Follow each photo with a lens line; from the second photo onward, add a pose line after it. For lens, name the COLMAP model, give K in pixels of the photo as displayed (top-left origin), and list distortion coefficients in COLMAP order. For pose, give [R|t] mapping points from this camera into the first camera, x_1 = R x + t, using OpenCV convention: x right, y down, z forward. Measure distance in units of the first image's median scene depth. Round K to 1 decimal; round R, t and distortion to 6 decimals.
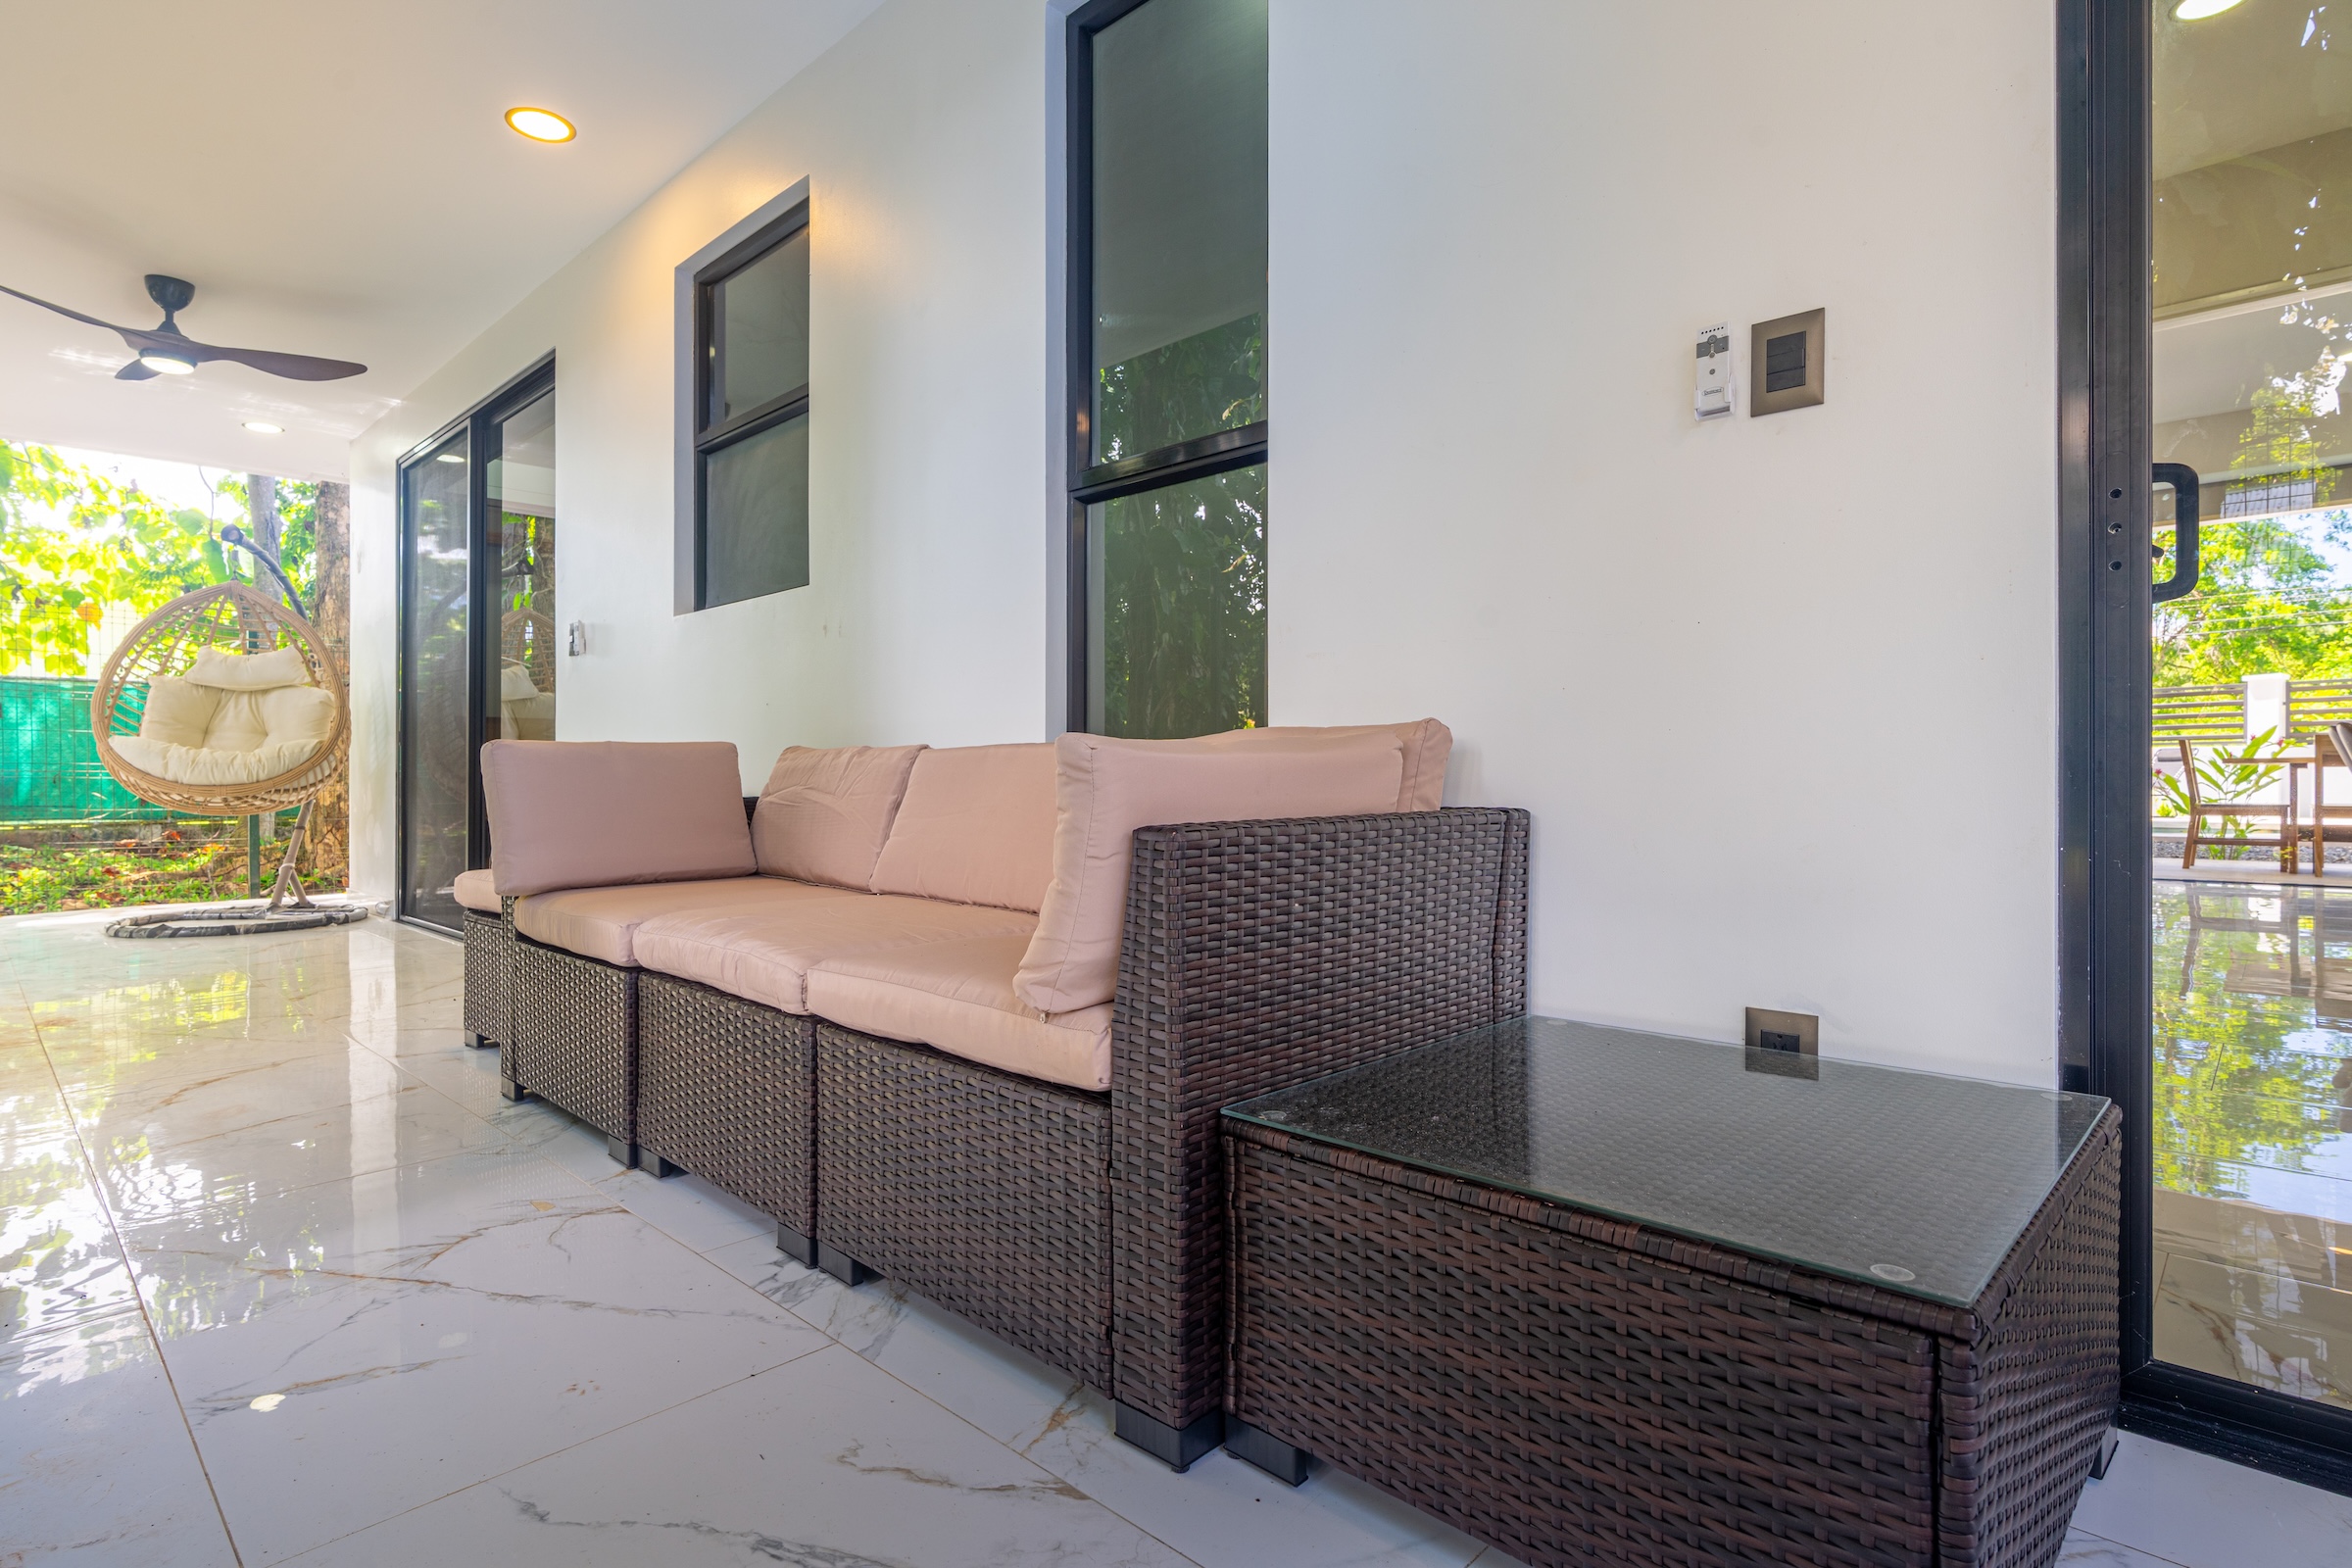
lens RADIAL K [[1199.8, 0, 1186.4], [0, 1199.8, 740.0], [0, 0, 1]] dist [0.000652, -0.000123]
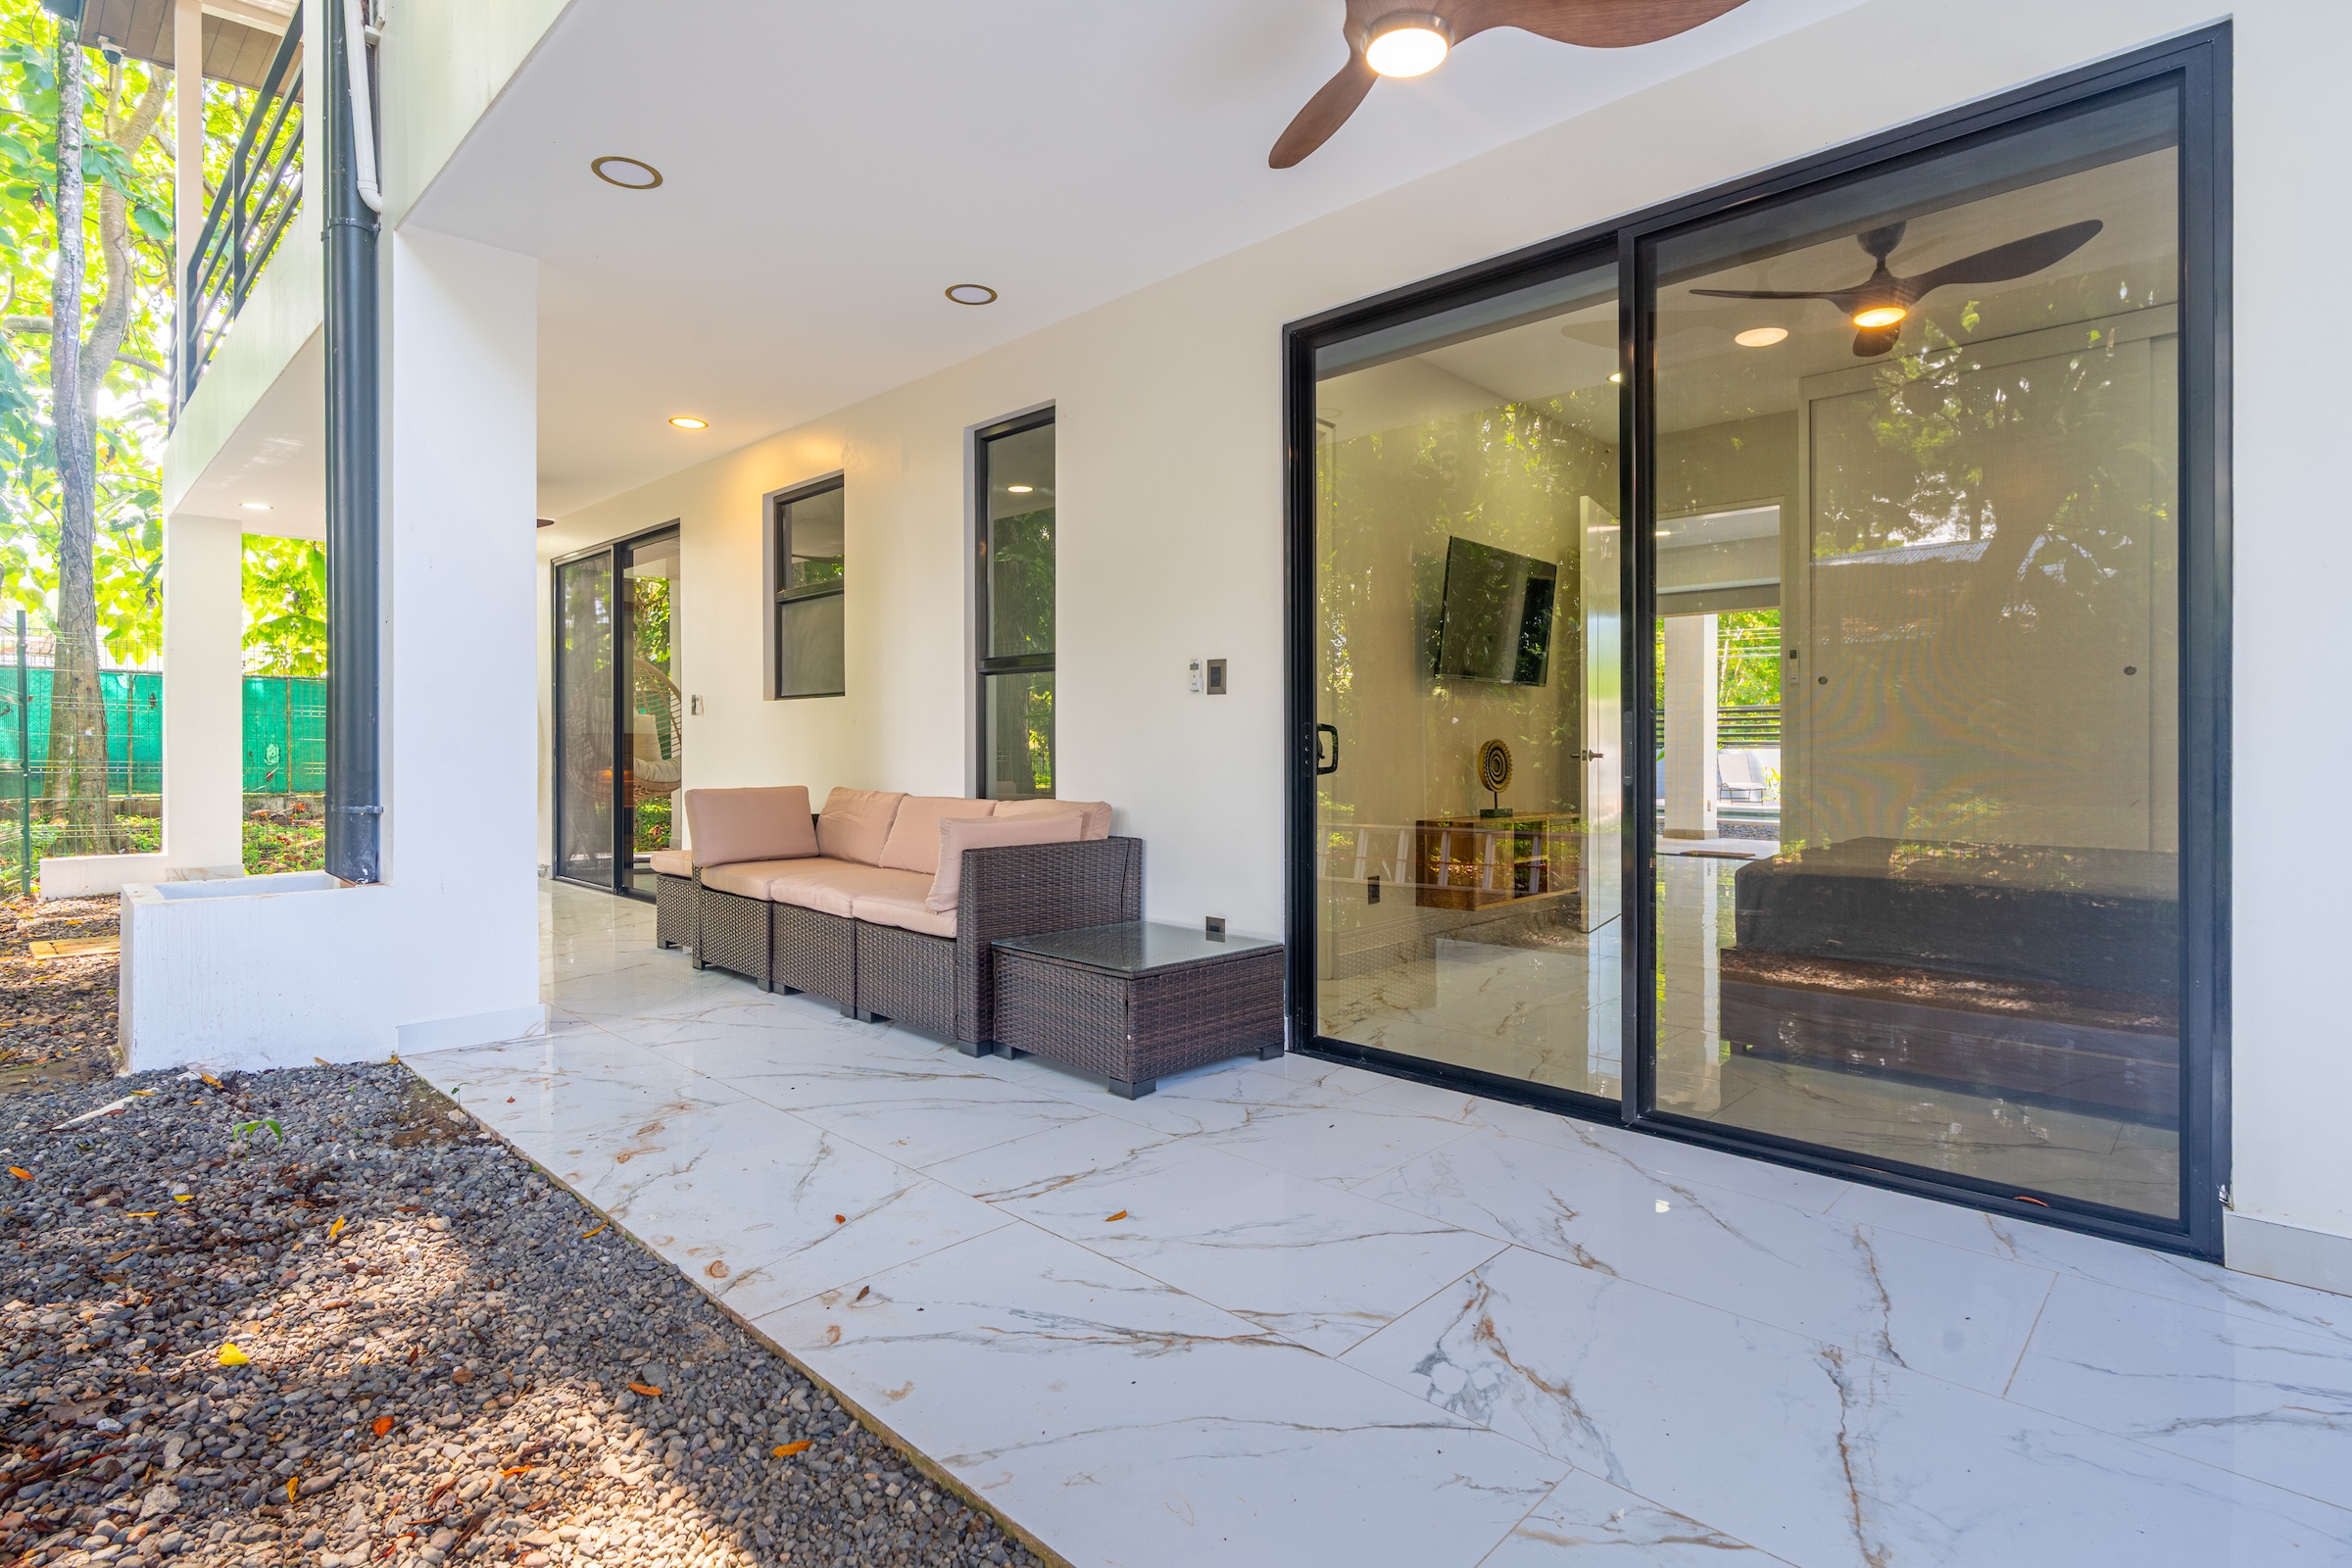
lens RADIAL K [[1139.2, 0, 1162.6], [0, 1139.2, 765.9], [0, 0, 1]] dist [0.000617, 0.001767]
pose [[0.999814, 0.008500, -0.017312, 0.285019], [-0.007752, 0.999053, 0.042813, -0.149251], [0.017659, -0.042671, 0.998933, -1.041779]]
